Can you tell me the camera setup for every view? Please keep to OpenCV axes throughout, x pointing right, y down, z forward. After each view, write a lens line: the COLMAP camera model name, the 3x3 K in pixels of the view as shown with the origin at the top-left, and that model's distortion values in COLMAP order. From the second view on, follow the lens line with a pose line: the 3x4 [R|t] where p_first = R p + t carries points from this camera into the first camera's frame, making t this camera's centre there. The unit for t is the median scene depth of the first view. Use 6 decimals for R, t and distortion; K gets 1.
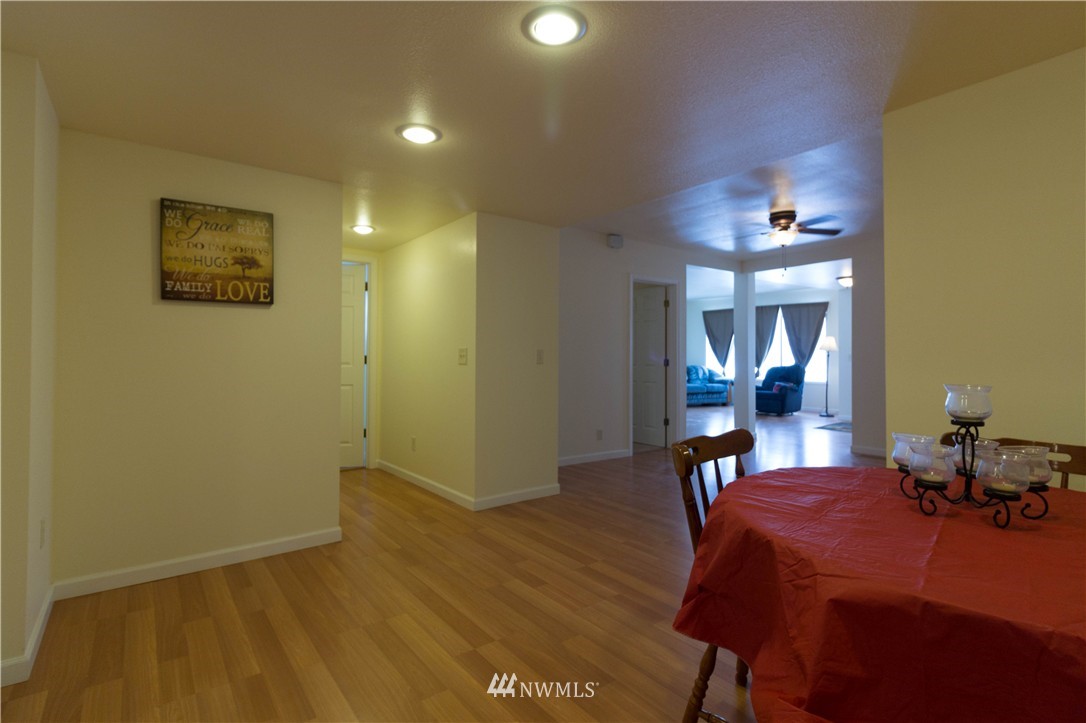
lens RADIAL K [[519.4, 0, 541.1], [0, 519.4, 348.1], [0, 0, 1]] dist [-0.000221, 0.000076]
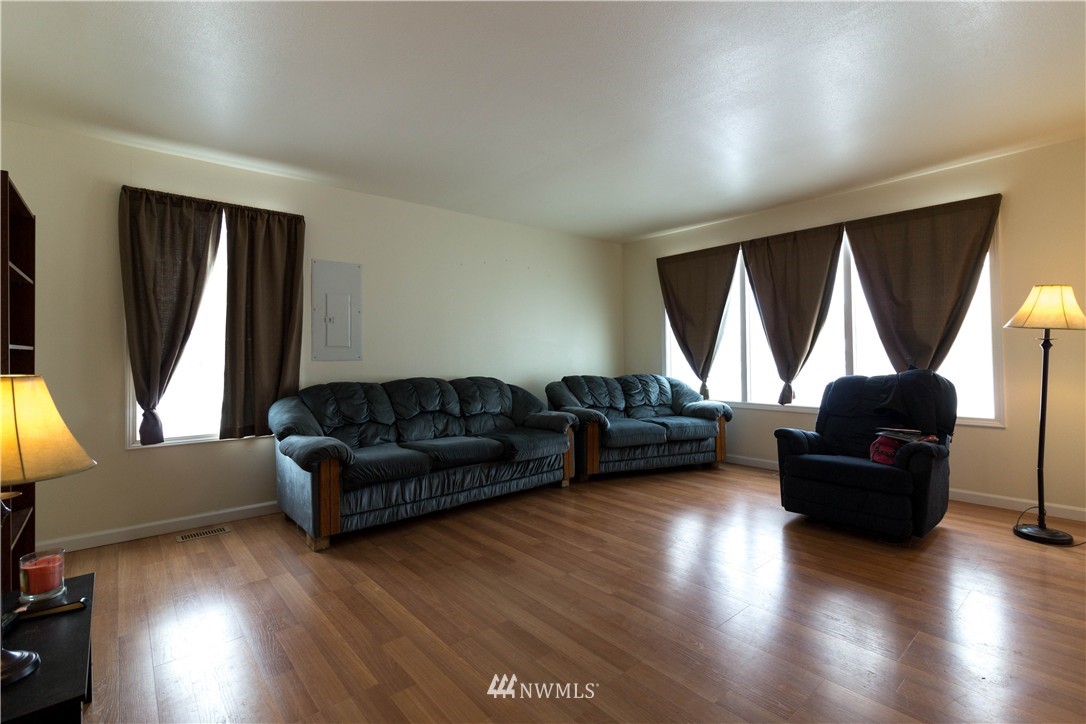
lens RADIAL K [[494.5, 0, 541.2], [0, 494.5, 353.2], [0, 0, 1]] dist [-0.009527, 0.000347]
pose [[0.998205, -0.009692, 0.059097, 0.197565], [0.009361, 0.999939, 0.005874, 0.012687], [-0.059150, -0.005311, 0.998235, 0.619320]]
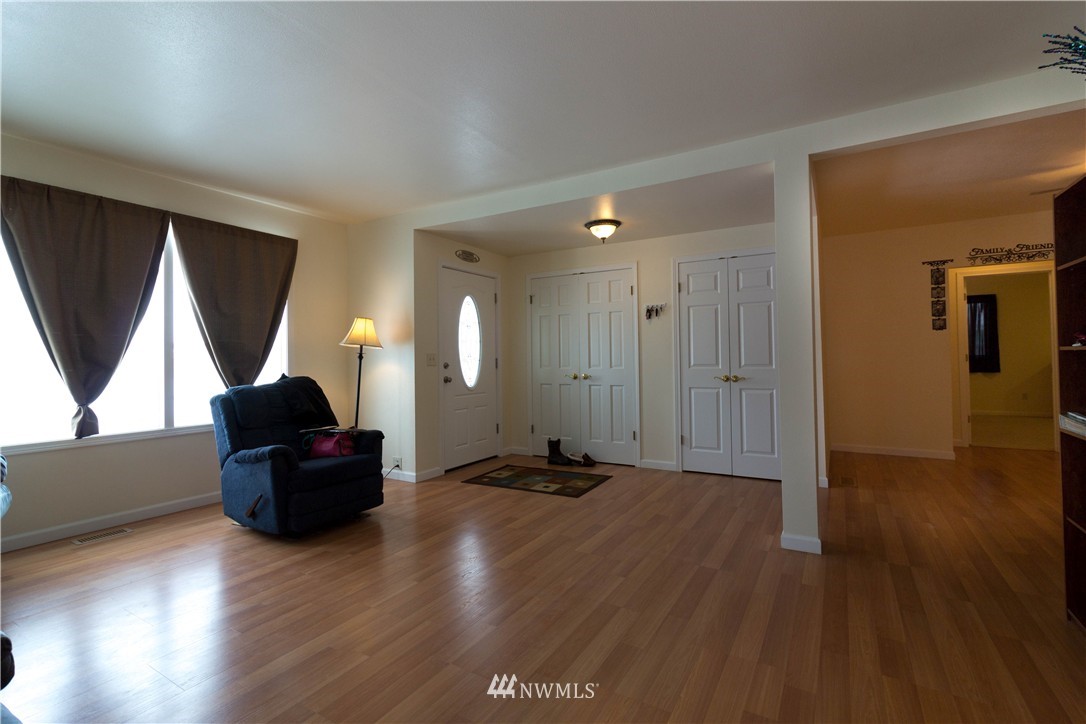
lens RADIAL K [[494.5, 0, 541.2], [0, 494.5, 353.2], [0, 0, 1]] dist [-0.009527, 0.000347]
pose [[-0.374318, 0.014126, 0.927193, 0.063419], [-0.001662, 0.999872, -0.015905, 0.015265], [-0.927299, -0.007494, -0.374247, 0.868390]]
